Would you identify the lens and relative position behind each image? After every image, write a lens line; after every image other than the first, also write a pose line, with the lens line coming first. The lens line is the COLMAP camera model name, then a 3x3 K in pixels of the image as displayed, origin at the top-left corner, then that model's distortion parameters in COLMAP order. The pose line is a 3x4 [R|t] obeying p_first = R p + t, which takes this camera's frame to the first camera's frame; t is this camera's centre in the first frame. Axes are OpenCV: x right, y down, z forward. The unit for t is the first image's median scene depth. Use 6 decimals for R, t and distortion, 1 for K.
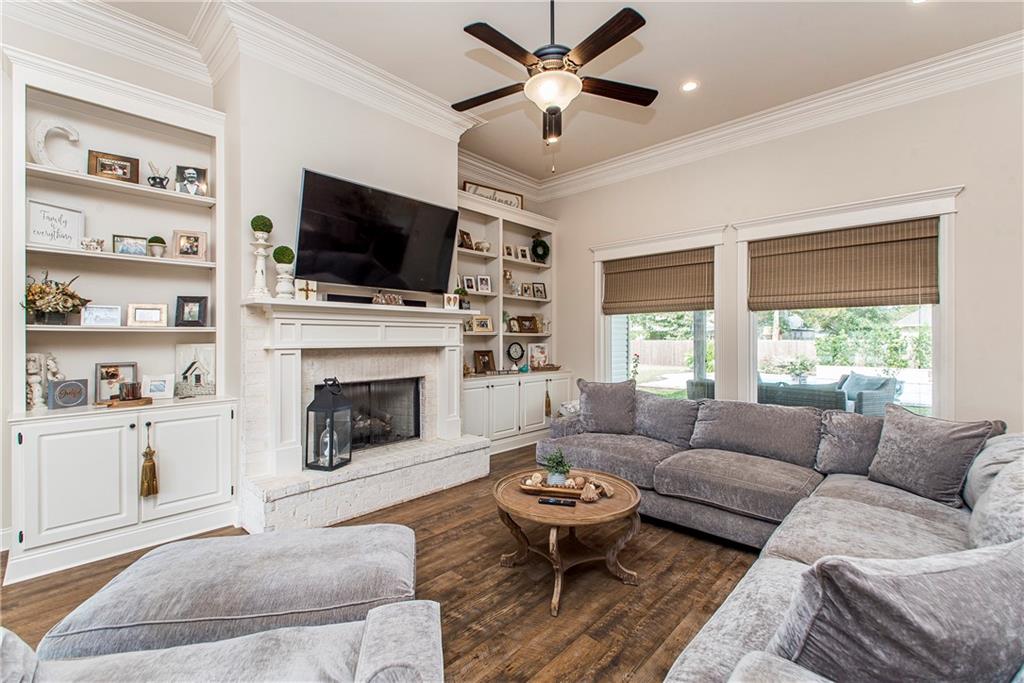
lens RADIAL K [[450.1, 0, 525.3], [0, 450.1, 340.6], [0, 0, 1]] dist [0.000092, -0.000327]
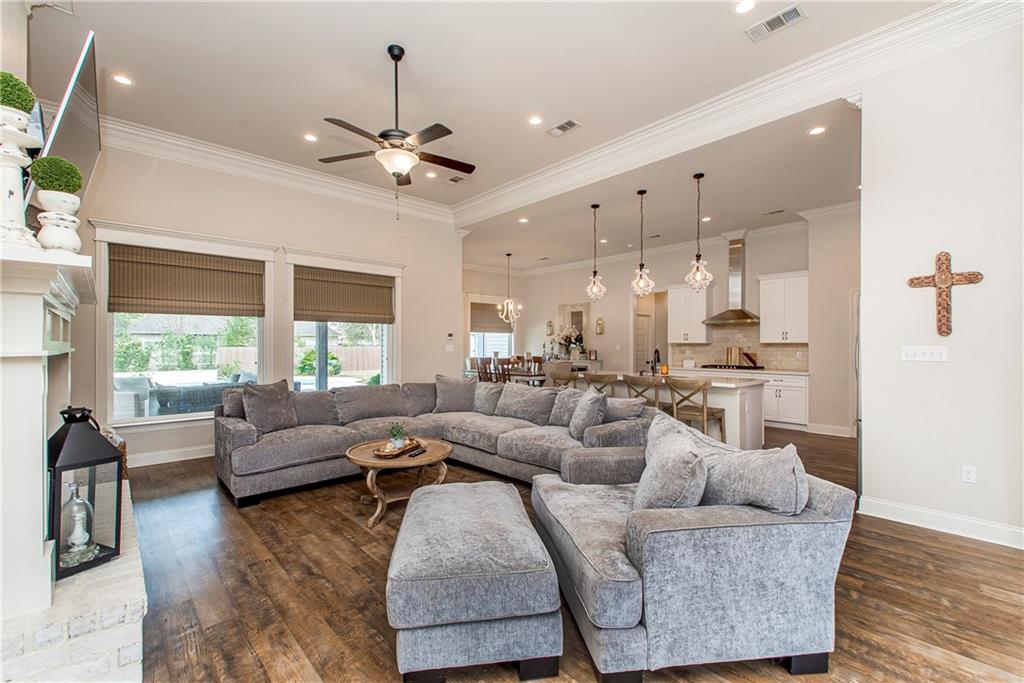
lens RADIAL K [[450.1, 0, 525.3], [0, 450.1, 340.6], [0, 0, 1]] dist [0.000092, -0.000327]
pose [[0.048941, 0.007938, 0.998770, -0.607680], [0.006375, 0.999946, -0.008260, 0.002761], [-0.998781, 0.006771, 0.048888, 0.252754]]
